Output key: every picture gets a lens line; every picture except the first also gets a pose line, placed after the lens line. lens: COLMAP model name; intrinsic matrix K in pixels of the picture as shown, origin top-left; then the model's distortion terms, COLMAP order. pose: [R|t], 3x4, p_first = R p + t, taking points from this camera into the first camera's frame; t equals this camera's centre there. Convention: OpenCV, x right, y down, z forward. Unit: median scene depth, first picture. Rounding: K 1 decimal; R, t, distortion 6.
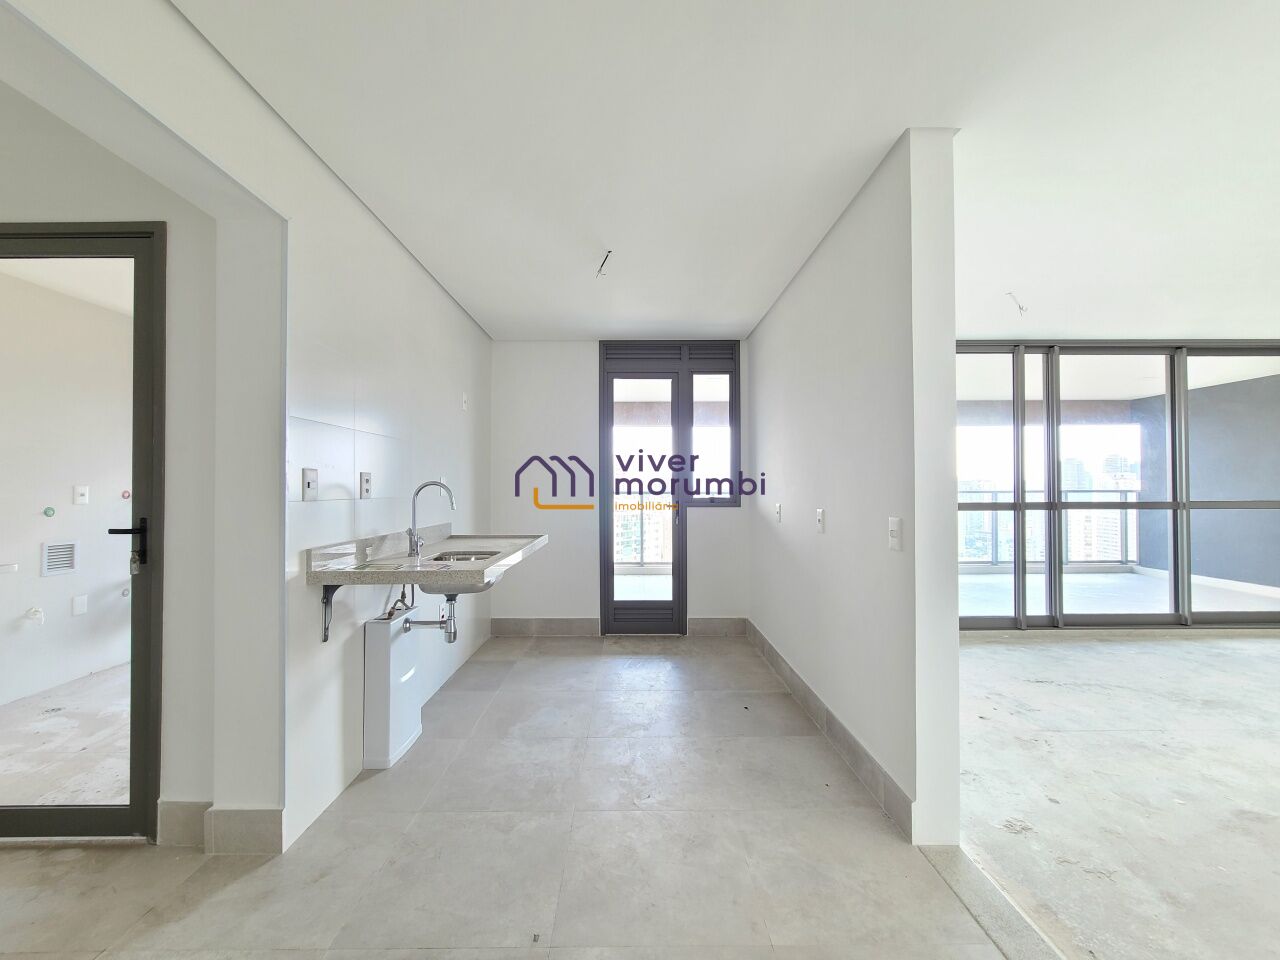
lens RADIAL K [[524.2, 0, 633.2], [0, 524.2, 481.1], [0, 0, 1]] dist [-0.002513, 0.000245]
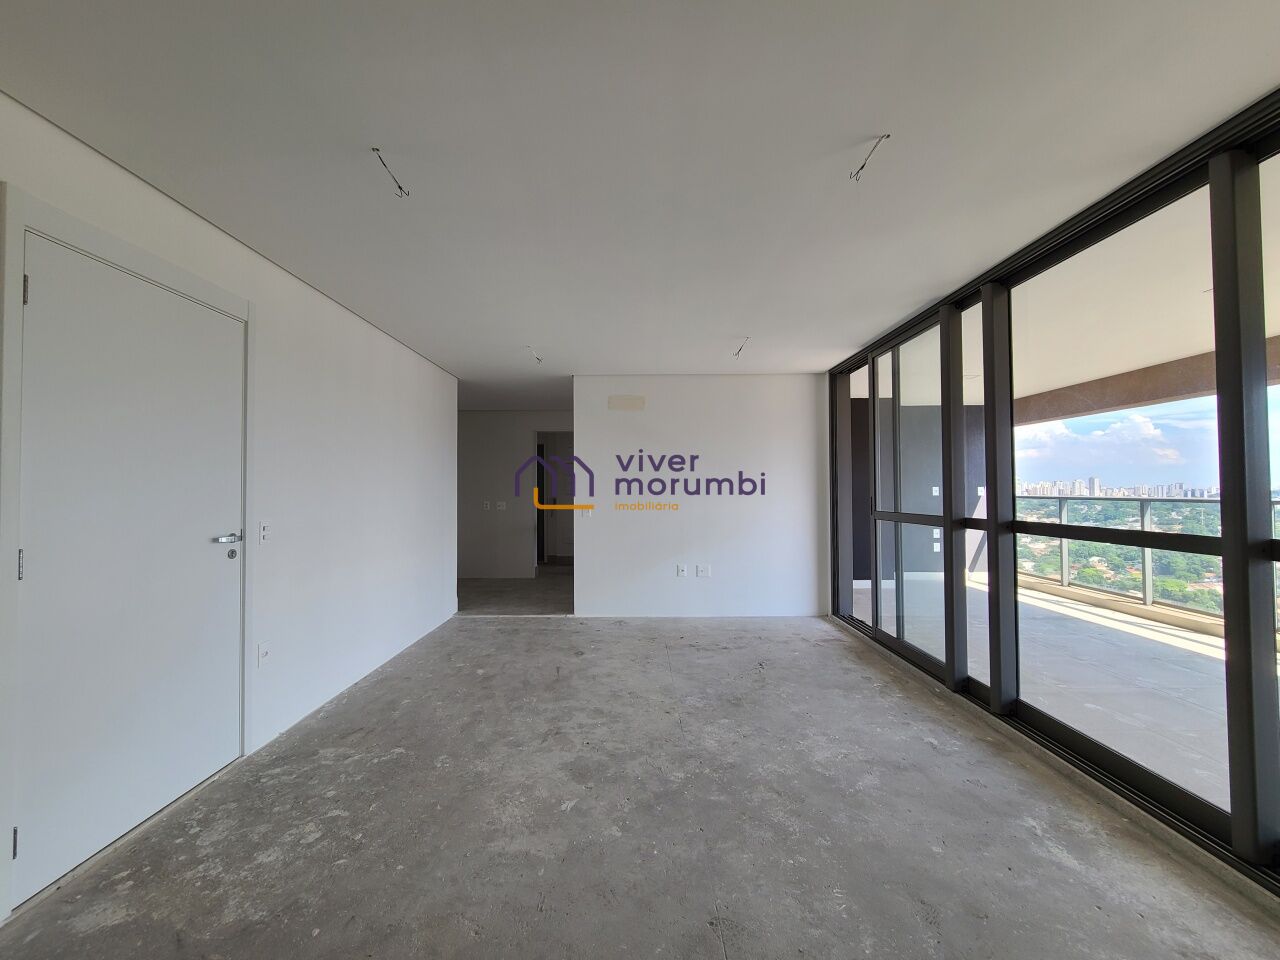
lens RADIAL K [[524.2, 0, 633.2], [0, 524.2, 481.1], [0, 0, 1]] dist [-0.002513, 0.000245]
pose [[-0.003966, -0.011752, -0.999923, 1.445676], [0.018887, 0.999752, -0.011825, -0.011261], [0.999814, -0.018932, -0.003743, 0.541496]]
